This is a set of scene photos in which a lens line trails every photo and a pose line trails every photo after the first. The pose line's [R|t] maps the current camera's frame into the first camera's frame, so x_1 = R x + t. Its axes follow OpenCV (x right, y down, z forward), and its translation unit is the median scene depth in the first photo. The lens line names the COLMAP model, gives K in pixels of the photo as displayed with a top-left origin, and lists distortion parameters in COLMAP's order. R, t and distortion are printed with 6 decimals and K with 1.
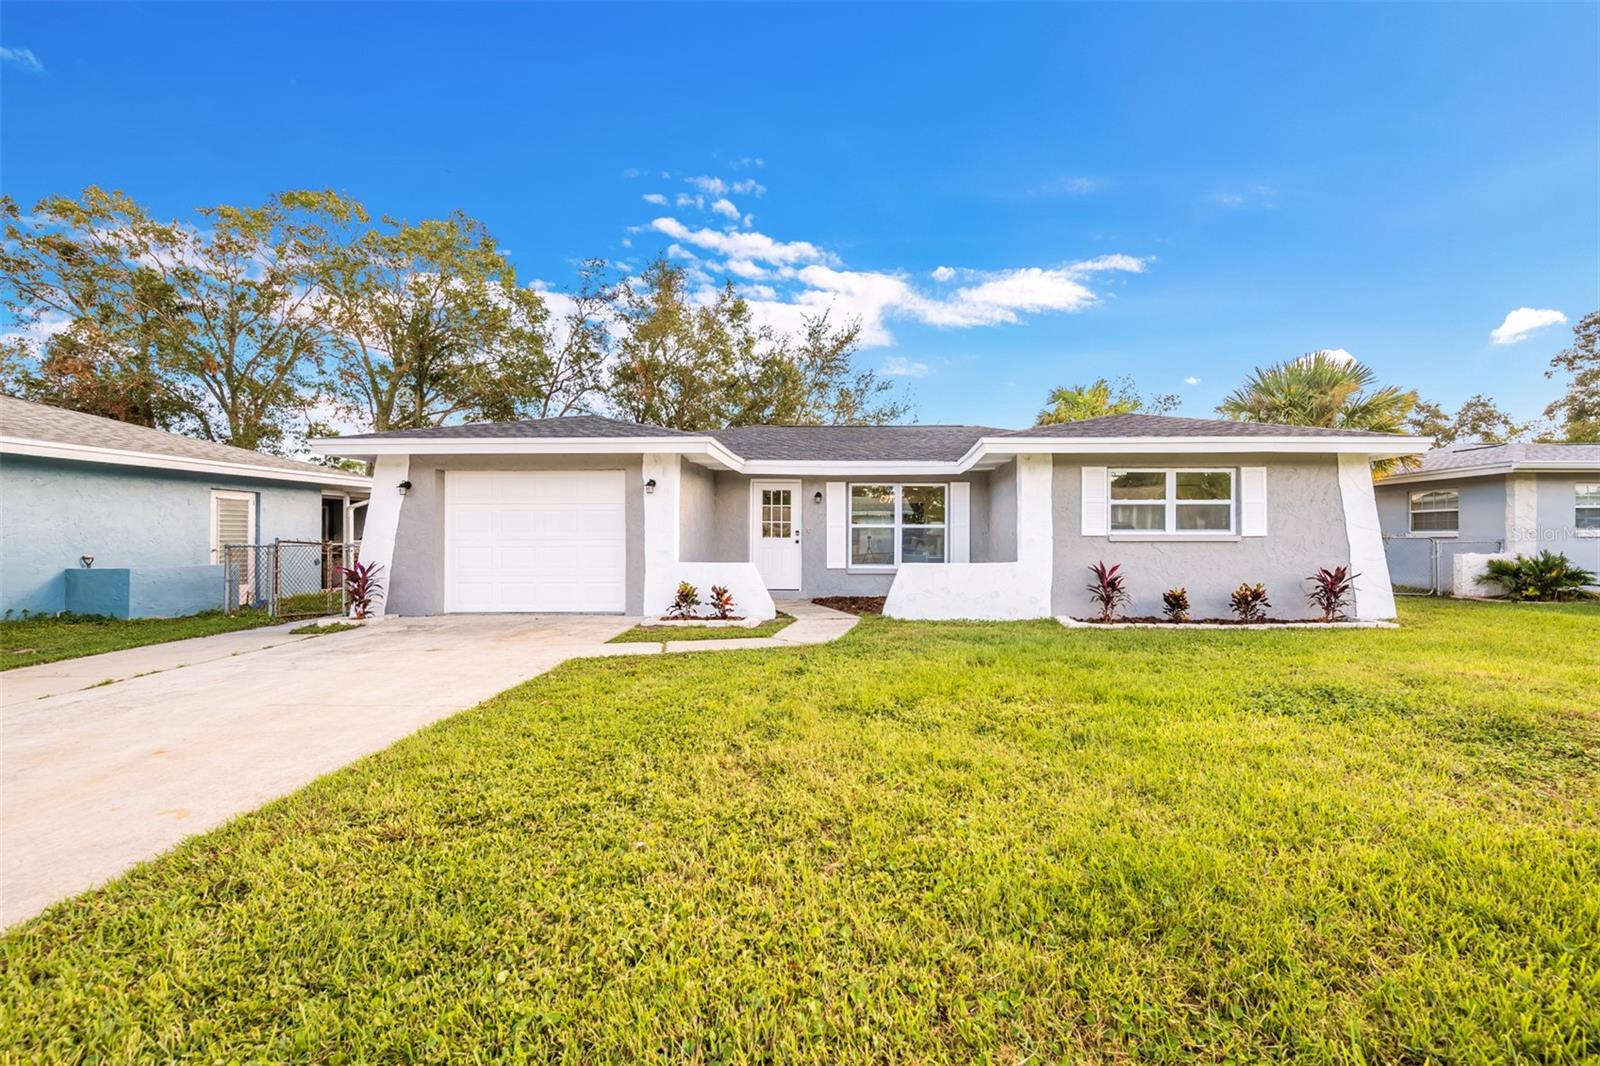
lens RADIAL K [[630.5, 0, 841.8], [0, 630.5, 539.3], [0, 0, 1]] dist [-0.004233, 0.000239]
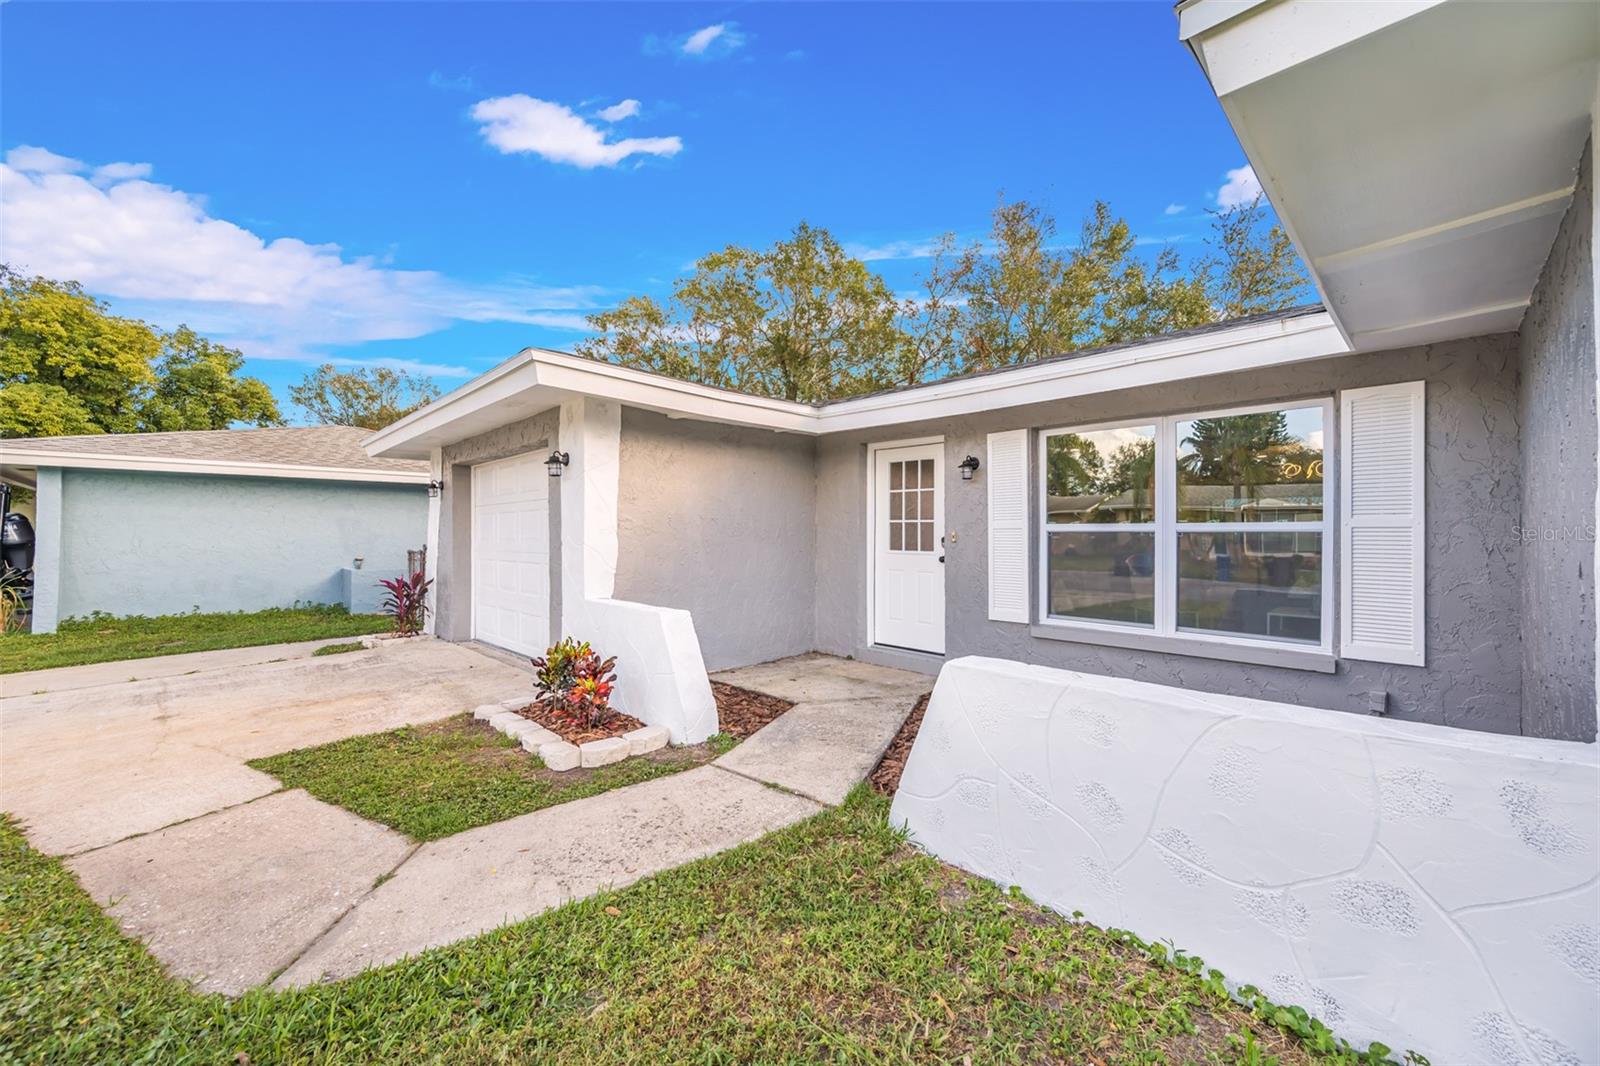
lens RADIAL K [[630.5, 0, 799.6], [0, 630.5, 536.5], [0, 0, 1]] dist [-0.004233, 0.000239]
pose [[0.717501, 0.003773, -0.696547, 0.251766], [-0.000656, 0.999989, 0.004741, -0.021886], [0.696557, -0.002945, 0.717496, 0.737103]]
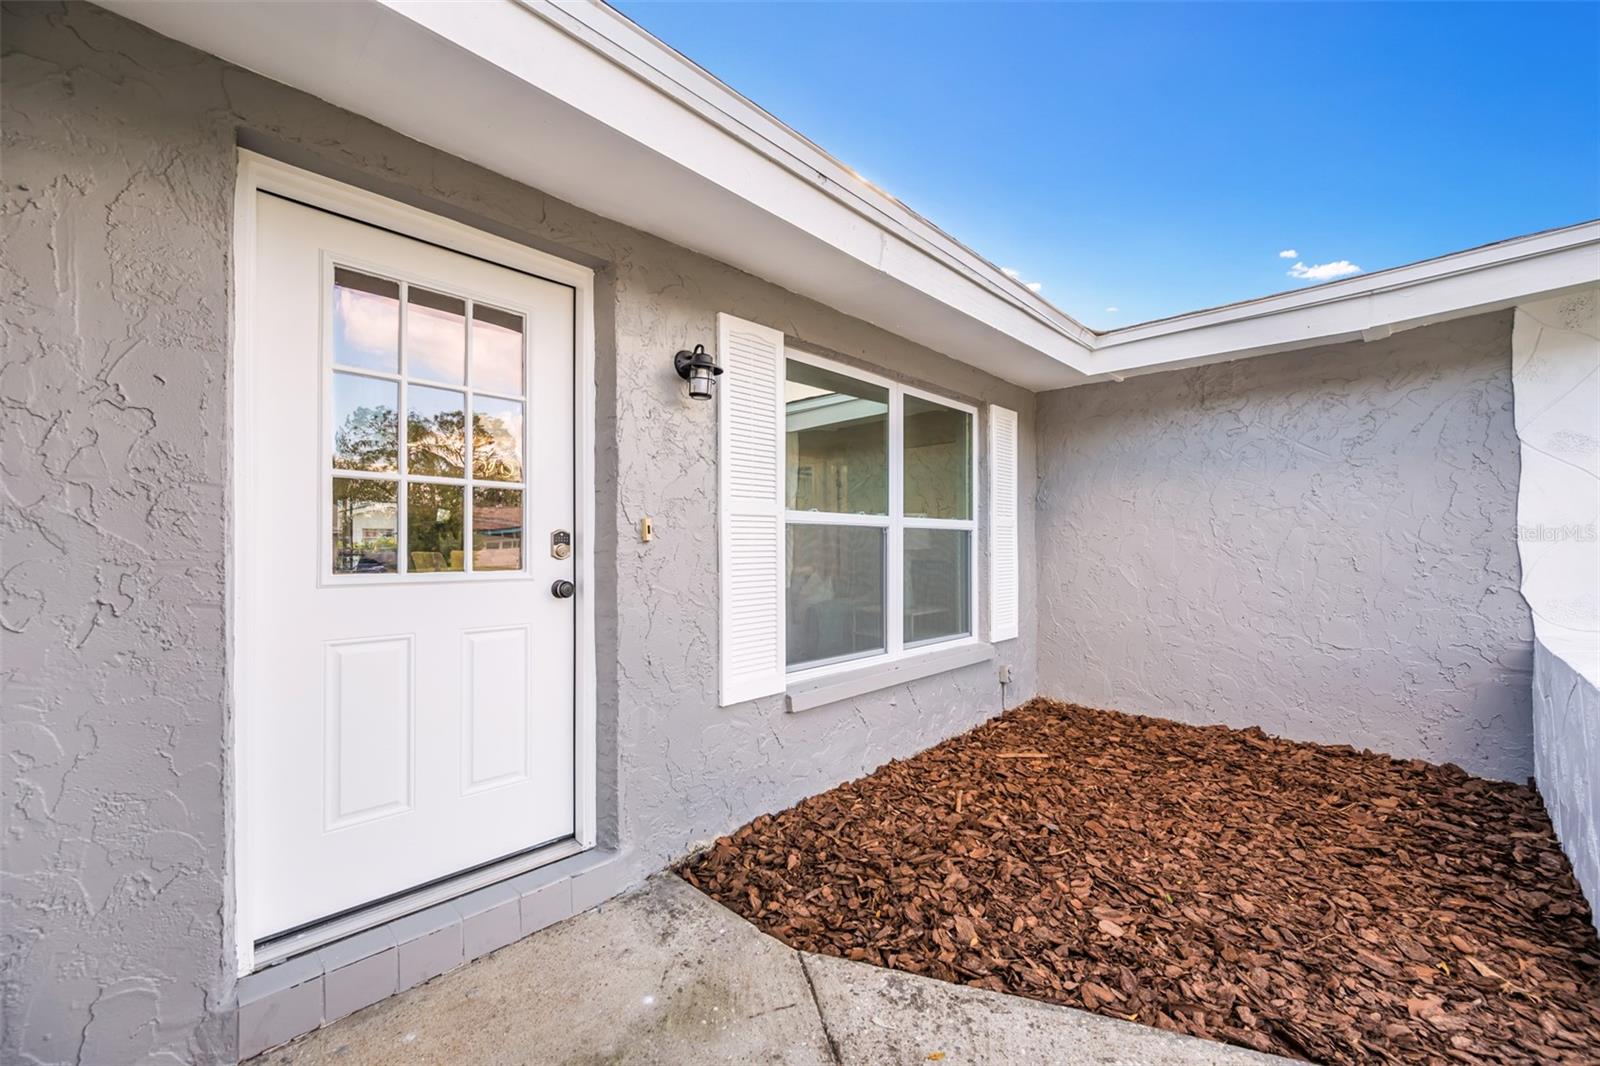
lens RADIAL K [[630.5, 0, 802.6], [0, 630.5, 538.9], [0, 0, 1]] dist [-0.004233, 0.000239]
pose [[0.694569, 0.003640, 0.719417, -0.211808], [-0.002011, 0.999993, -0.003118, -0.014430], [-0.719423, 0.000719, 0.694572, 1.067900]]
